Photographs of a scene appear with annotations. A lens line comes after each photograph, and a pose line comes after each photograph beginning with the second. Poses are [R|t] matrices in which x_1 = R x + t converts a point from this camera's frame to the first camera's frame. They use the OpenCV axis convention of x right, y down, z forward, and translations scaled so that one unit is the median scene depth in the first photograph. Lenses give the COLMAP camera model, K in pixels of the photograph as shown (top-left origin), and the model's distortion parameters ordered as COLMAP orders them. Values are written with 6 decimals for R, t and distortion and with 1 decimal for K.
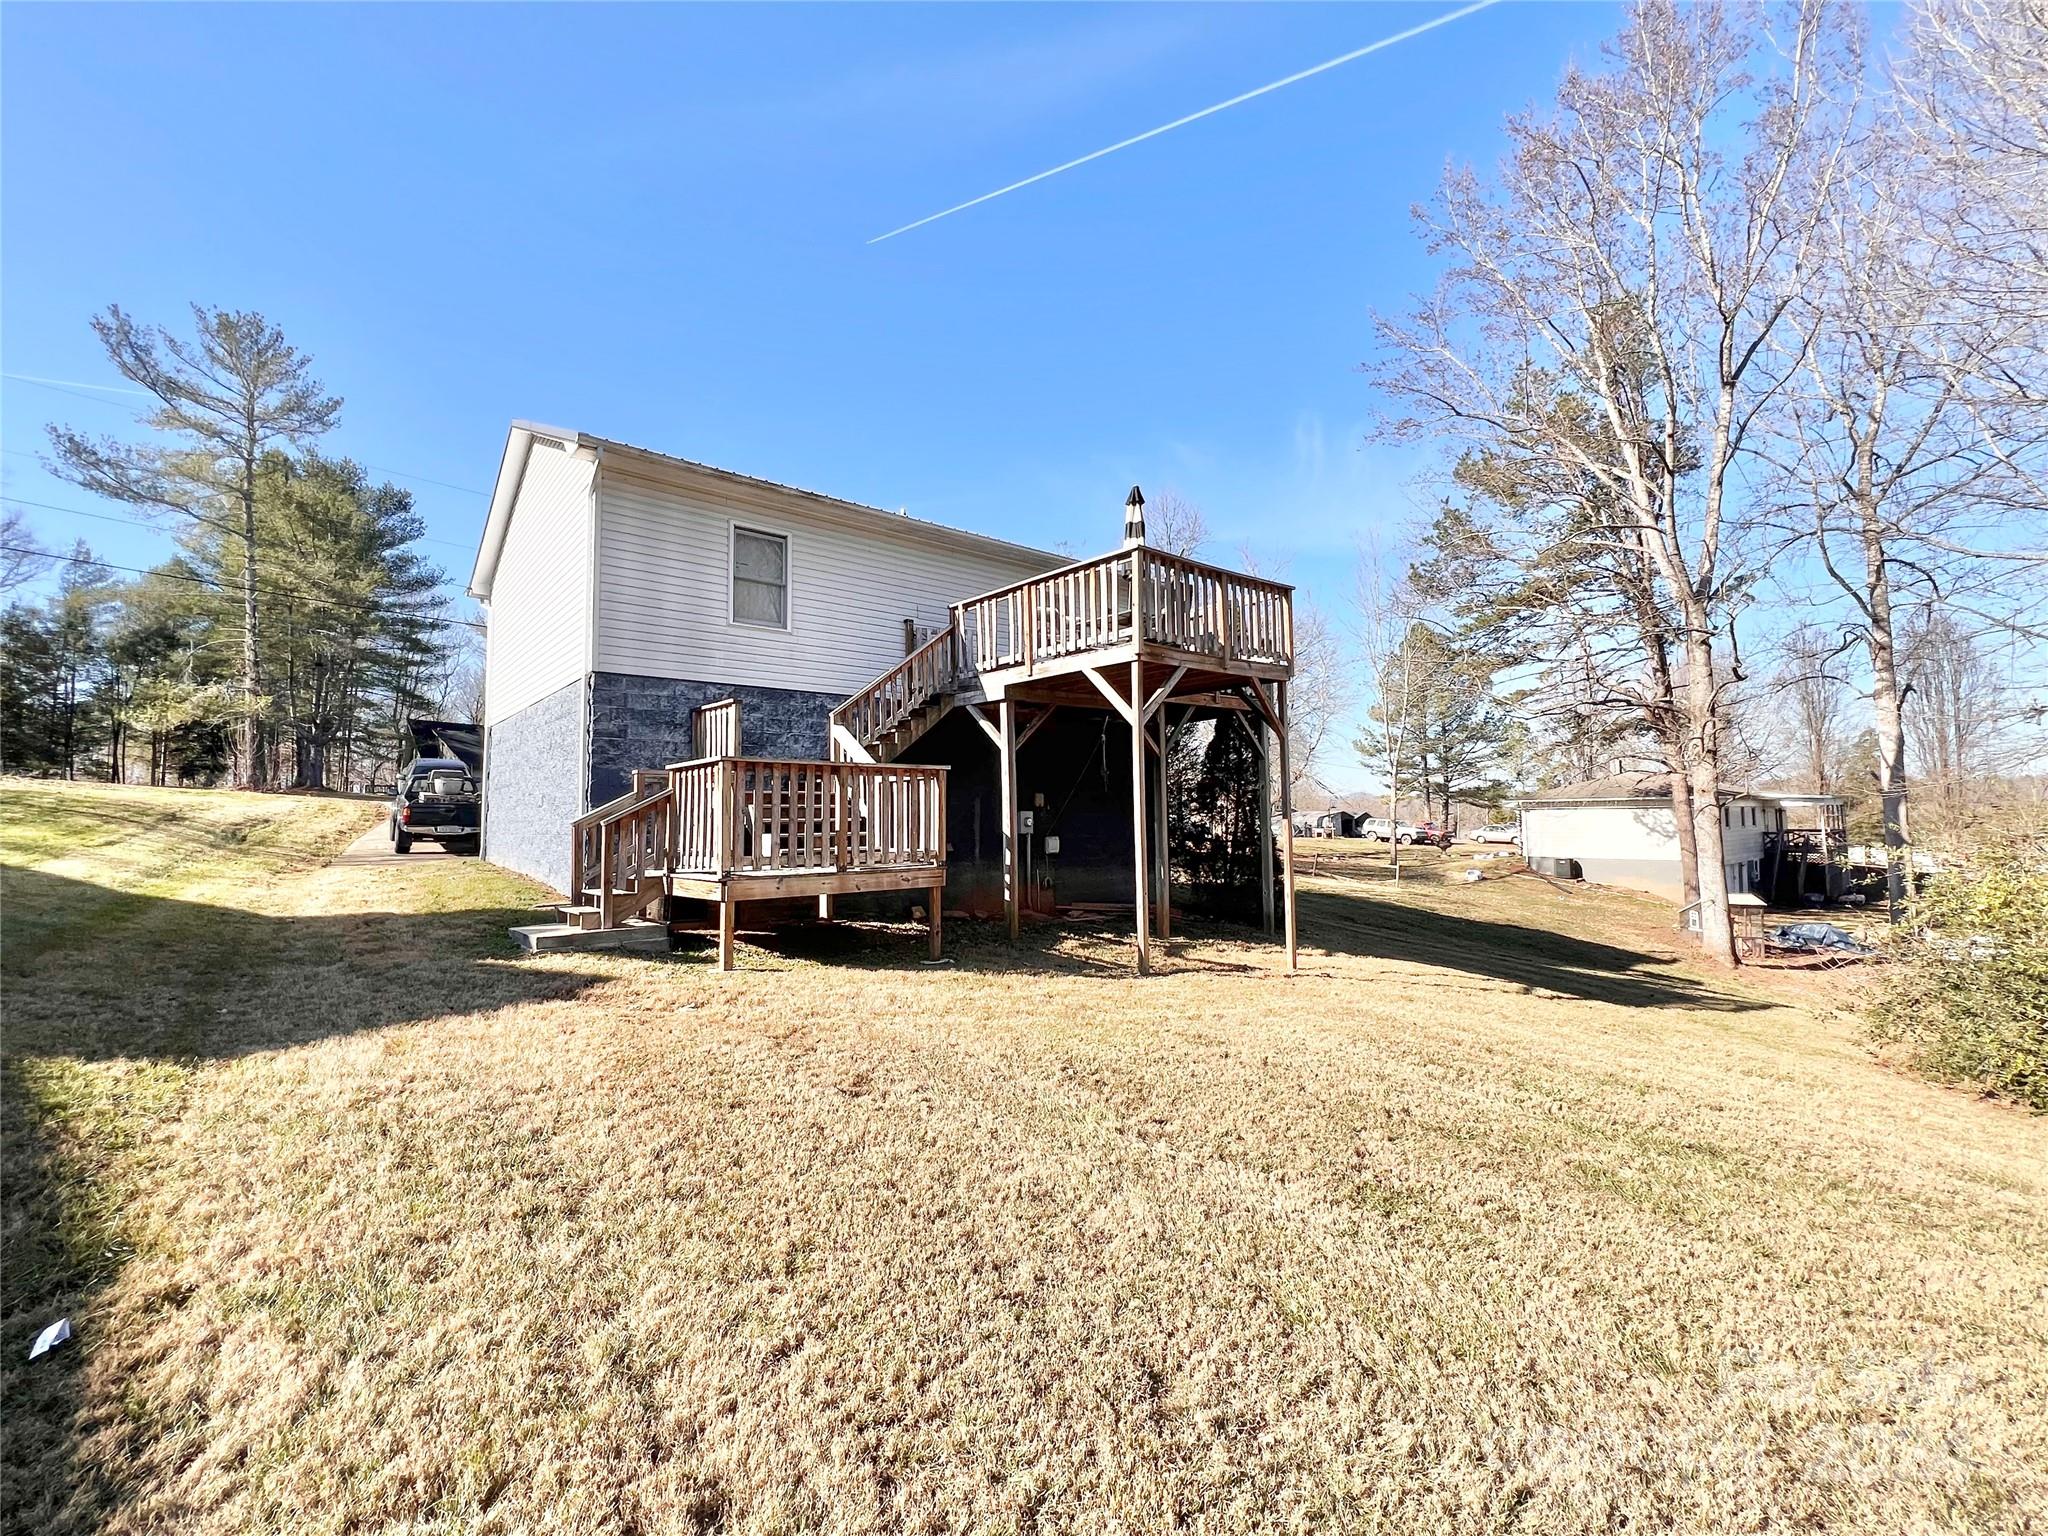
lens RADIAL K [[819.9, 0, 1007.9], [0, 819.9, 766.8], [0, 0, 1]] dist [-0.002709, 0.000218]
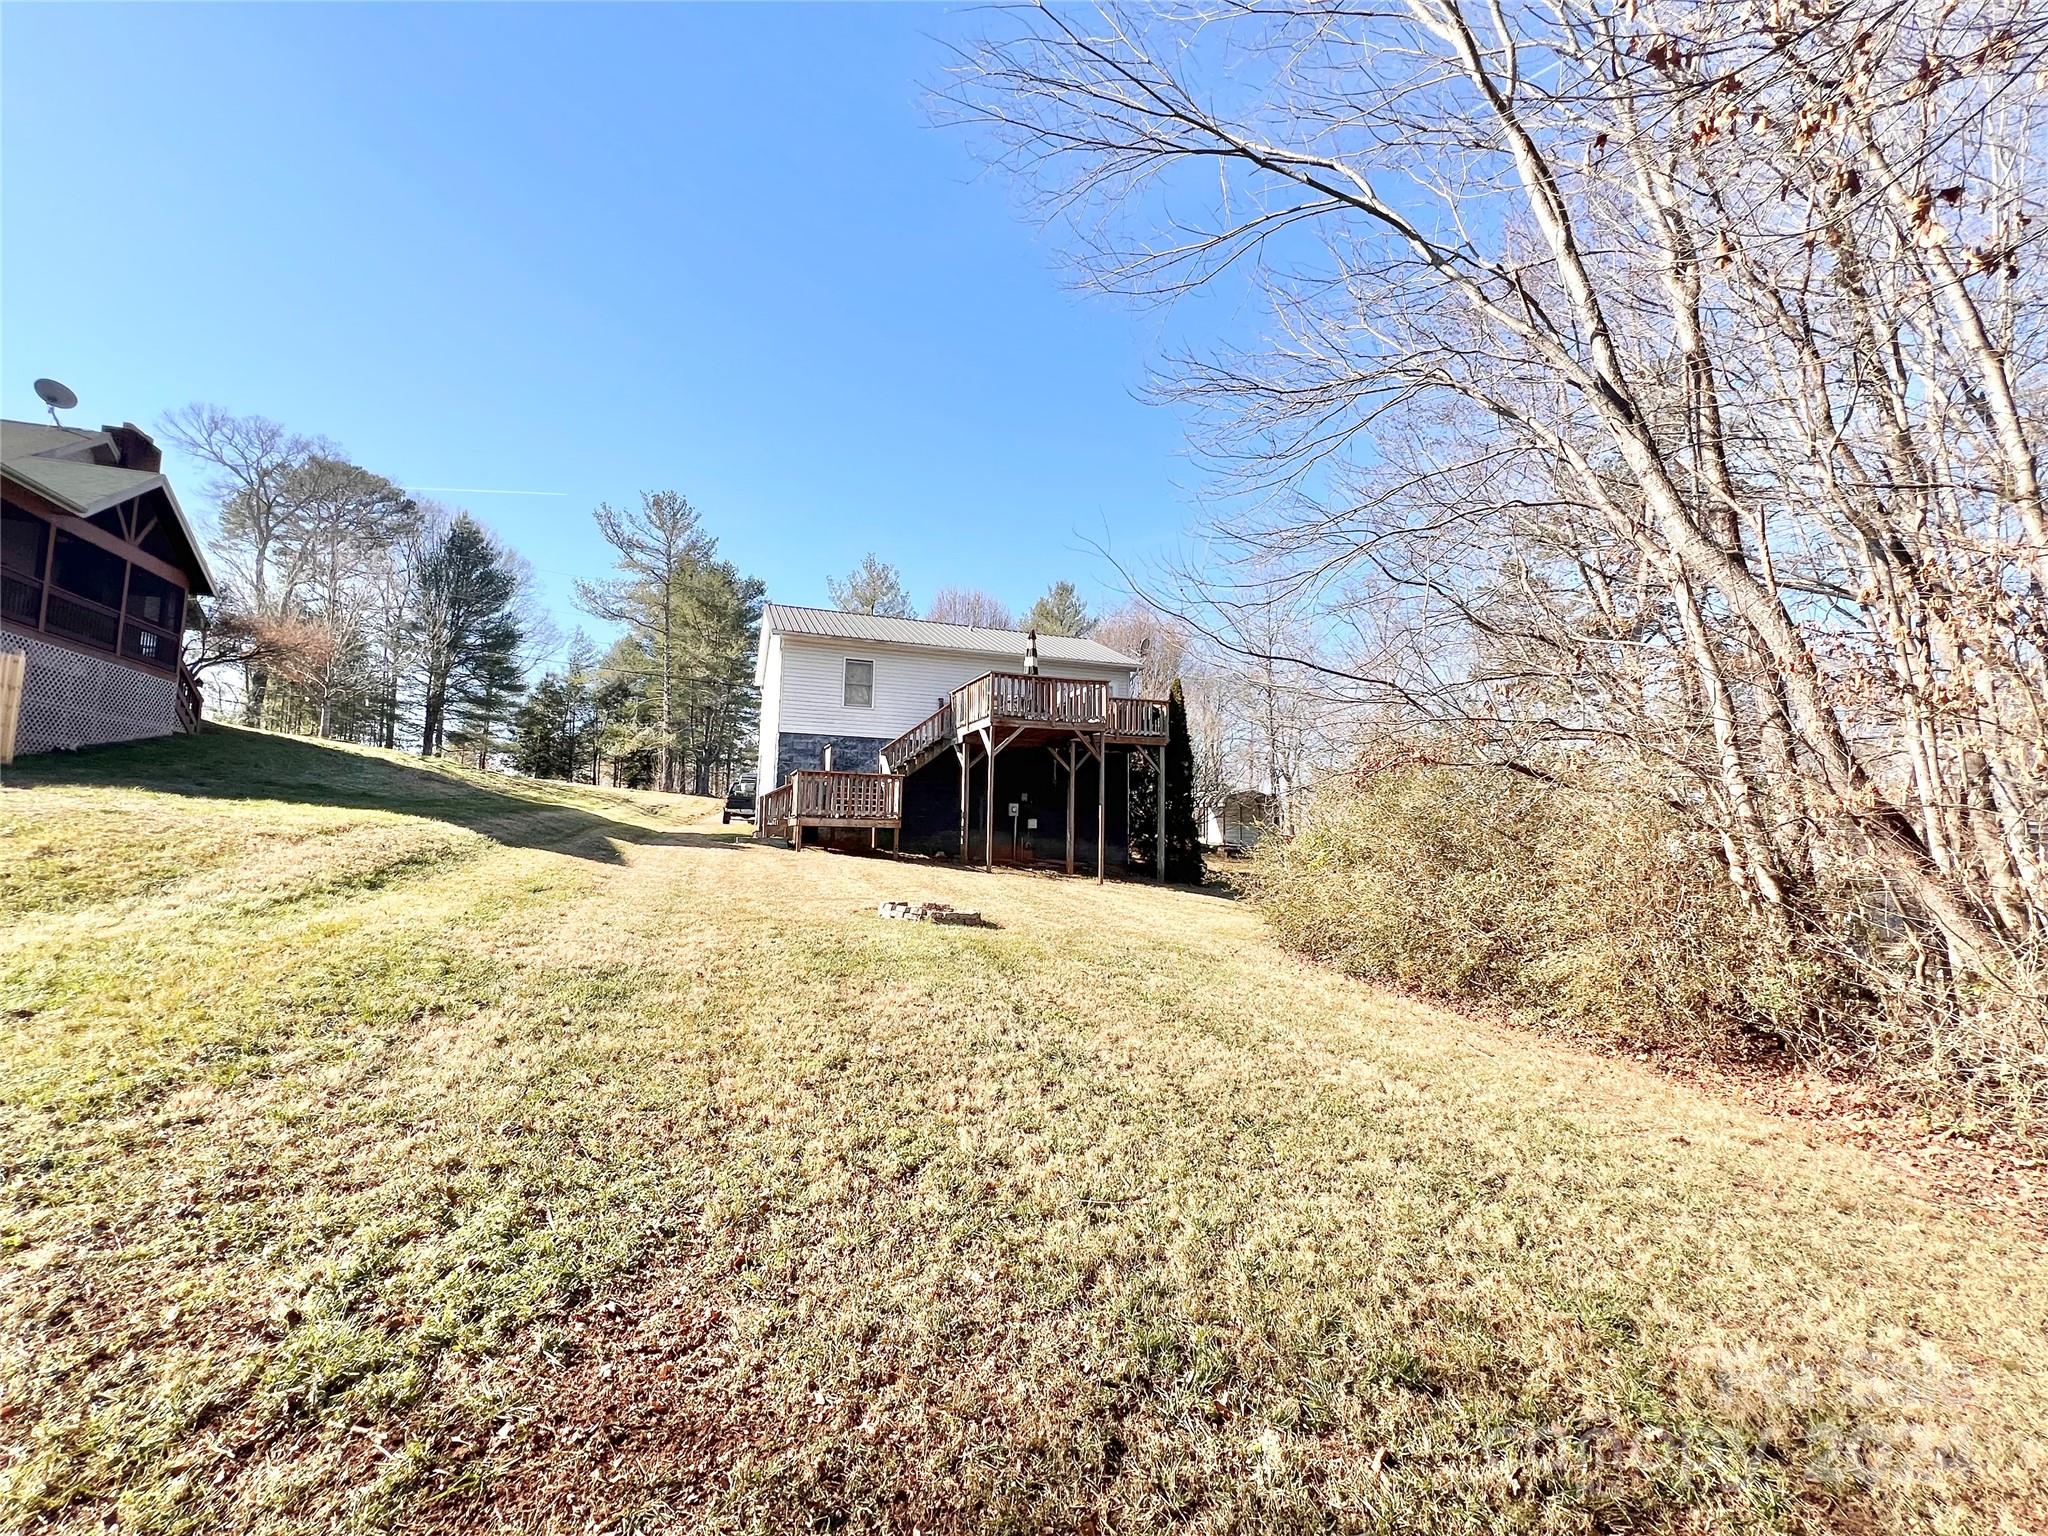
lens RADIAL K [[819.9, 0, 1036.1], [0, 819.9, 770.9], [0, 0, 1]] dist [-0.002709, 0.000218]
pose [[0.946338, 0.003703, -0.323157, 0.265996], [-0.009870, 0.999799, -0.017448, 0.006446], [0.323027, 0.019701, 0.946185, -0.268250]]
